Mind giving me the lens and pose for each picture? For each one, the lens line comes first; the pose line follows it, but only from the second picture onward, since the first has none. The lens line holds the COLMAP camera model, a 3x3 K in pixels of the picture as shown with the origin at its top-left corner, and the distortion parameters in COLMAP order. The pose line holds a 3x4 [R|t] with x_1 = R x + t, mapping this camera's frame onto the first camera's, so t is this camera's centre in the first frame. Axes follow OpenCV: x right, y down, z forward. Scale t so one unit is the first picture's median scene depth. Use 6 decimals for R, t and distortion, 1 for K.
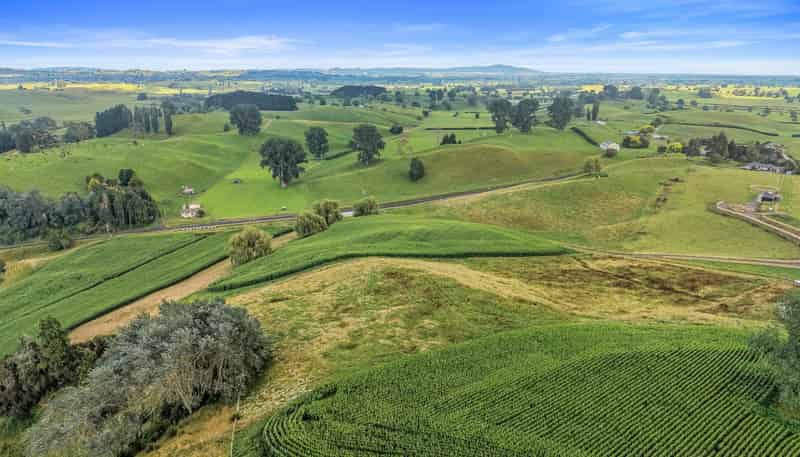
lens RADIAL K [[541.0, 0, 400.0], [0, 541.0, 228.5], [0, 0, 1]] dist [0.037663, -0.033724]
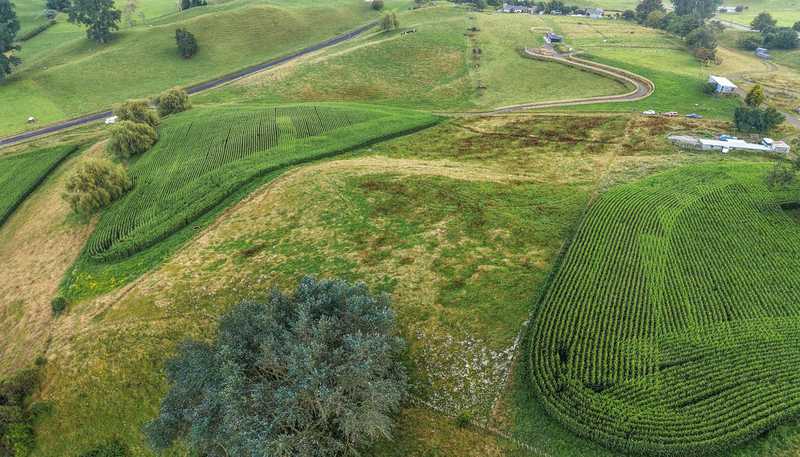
lens RADIAL K [[541.0, 0, 400.0], [0, 541.0, 228.5], [0, 0, 1]] dist [0.037663, -0.033724]
pose [[0.856166, -0.259419, 0.446857, -0.185288], [0.141041, 0.949320, 0.280889, -0.041031], [-0.497079, -0.177462, 0.849364, 0.121158]]
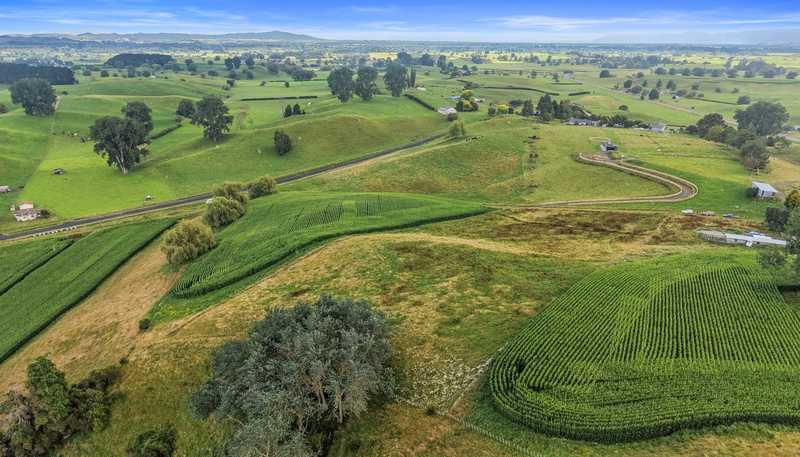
lens RADIAL K [[541.0, 0, 400.0], [0, 541.0, 228.5], [0, 0, 1]] dist [0.037663, -0.033724]
pose [[0.927466, -0.122357, 0.353322, -0.183787], [0.102598, 0.991952, 0.074199, -0.013626], [-0.359557, -0.032567, 0.932555, 0.037267]]
